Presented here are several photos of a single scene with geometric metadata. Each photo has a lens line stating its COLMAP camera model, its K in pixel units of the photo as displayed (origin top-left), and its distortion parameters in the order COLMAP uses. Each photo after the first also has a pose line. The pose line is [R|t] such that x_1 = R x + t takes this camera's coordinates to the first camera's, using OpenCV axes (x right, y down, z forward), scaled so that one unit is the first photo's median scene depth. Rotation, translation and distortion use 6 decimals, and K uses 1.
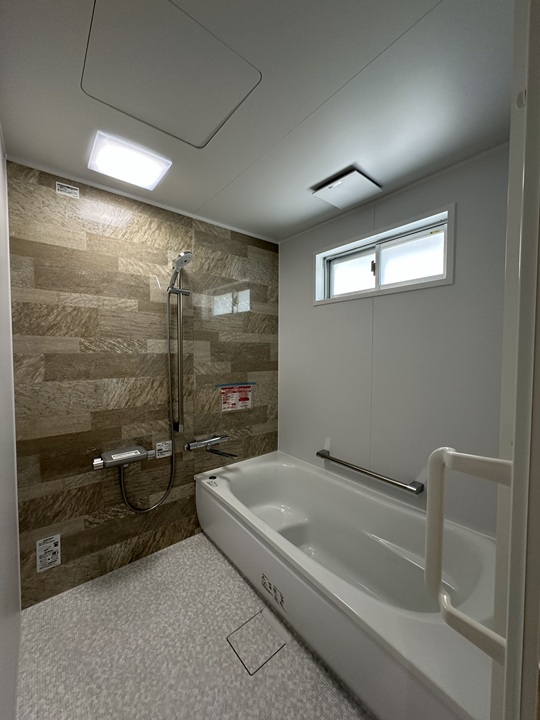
lens RADIAL K [[286.3, 0, 269.7], [0, 286.3, 362.0], [0, 0, 1]] dist [-0.000270, 0.000552]
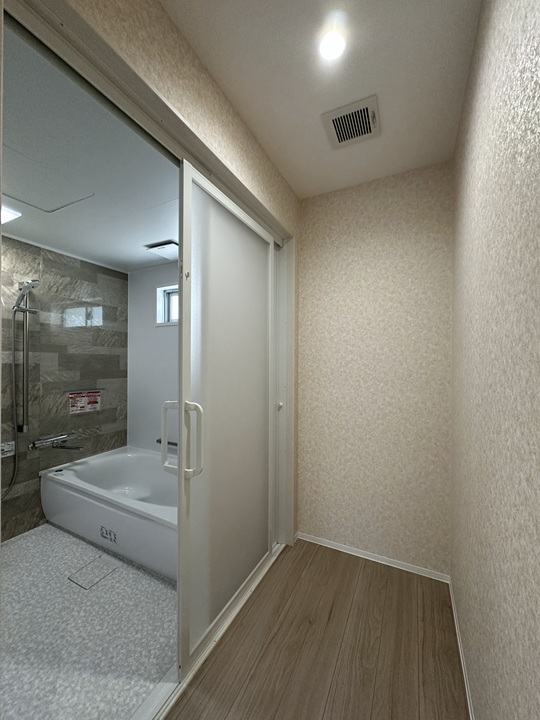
lens RADIAL K [[286.3, 0, 269.0], [0, 286.3, 362.4], [0, 0, 1]] dist [-0.000270, 0.000552]
pose [[0.915984, 0.001550, 0.401211, 0.107344], [0.013808, 0.999278, -0.035383, 0.018222], [-0.400976, 0.037950, 0.915302, -0.395677]]
